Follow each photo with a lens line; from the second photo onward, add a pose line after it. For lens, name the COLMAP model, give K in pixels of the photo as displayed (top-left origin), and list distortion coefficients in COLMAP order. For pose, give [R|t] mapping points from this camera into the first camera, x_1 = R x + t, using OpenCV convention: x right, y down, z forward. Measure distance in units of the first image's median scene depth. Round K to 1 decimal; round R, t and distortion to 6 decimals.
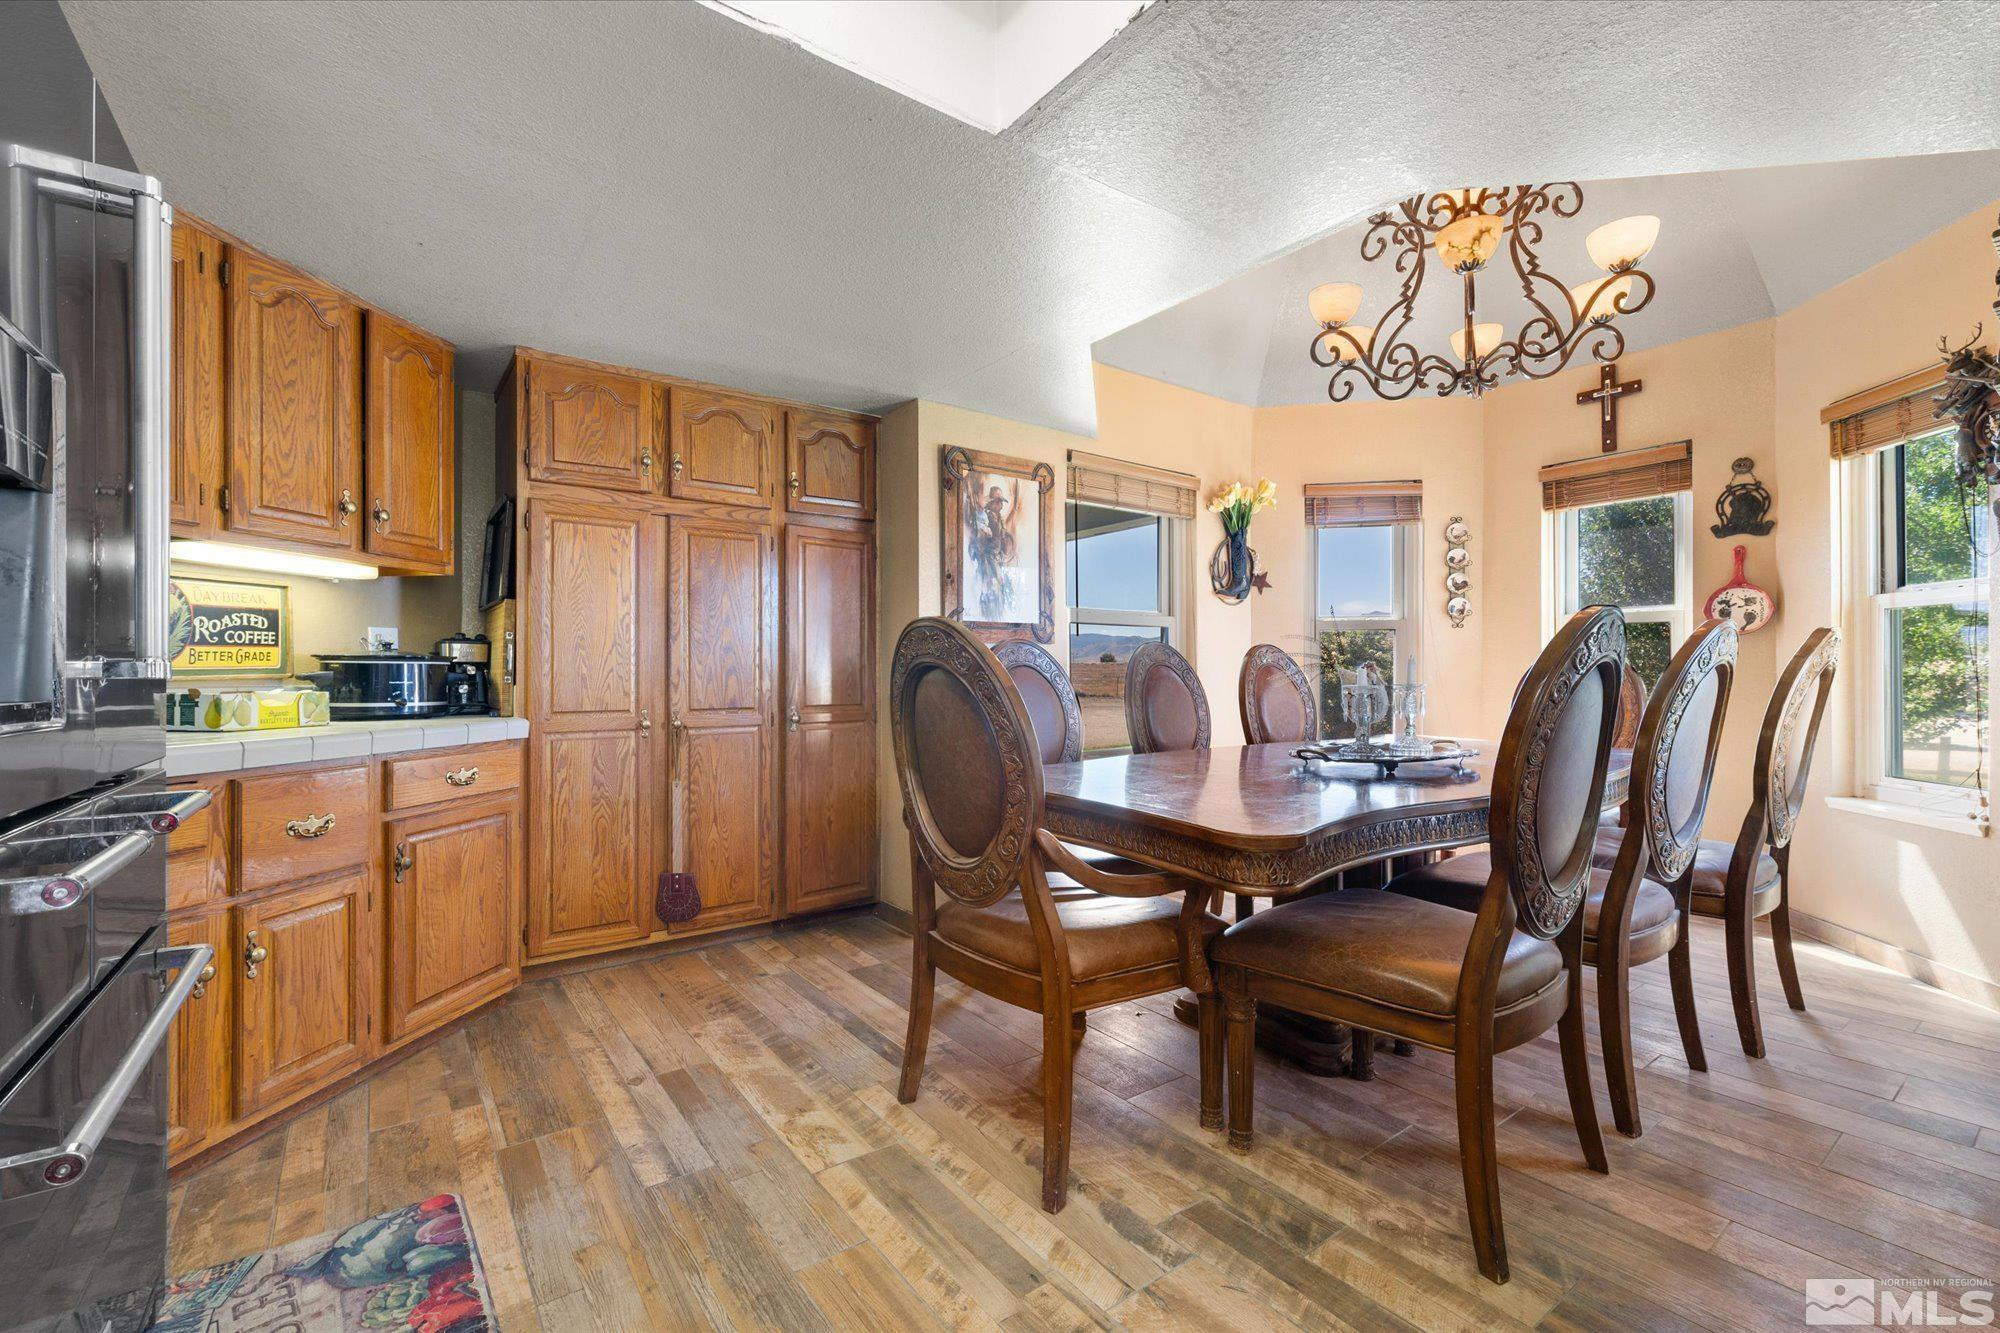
lens RADIAL K [[844.9, 0, 987.6], [0, 844.9, 673.3], [0, 0, 1]] dist [0.004639, 0.000079]
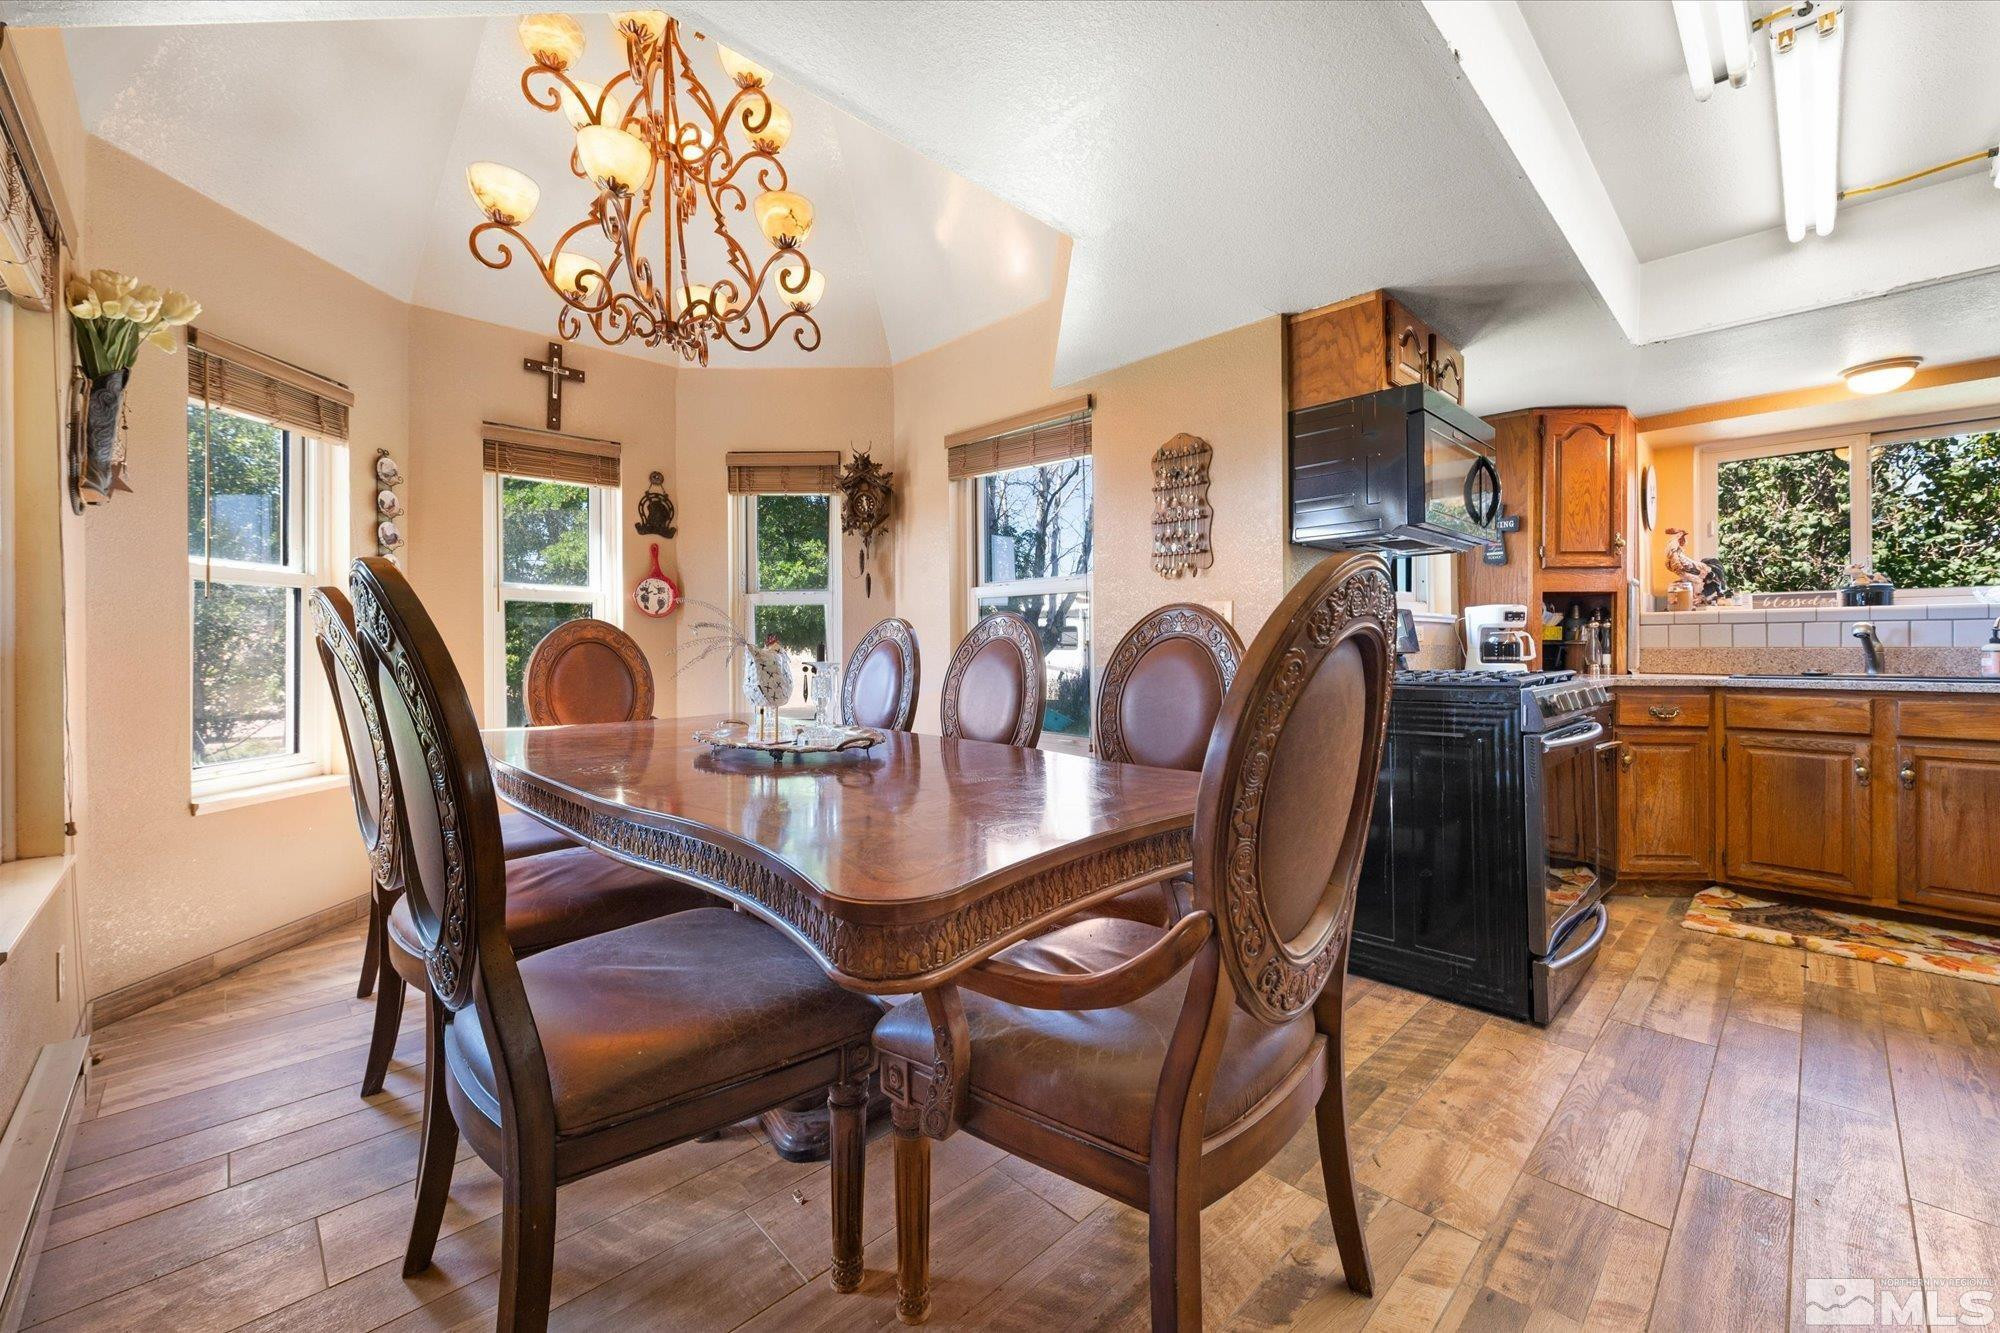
lens RADIAL K [[786.3, 0, 1006.2], [0, 786.3, 646.3], [0, 0, 1]] dist [0.003655, -0.000073]
pose [[-0.135642, 0.003885, 0.990750, -0.261266], [0.007585, 0.999967, -0.002882, 0.002436], [-0.990729, 0.007124, -0.135667, 0.588085]]
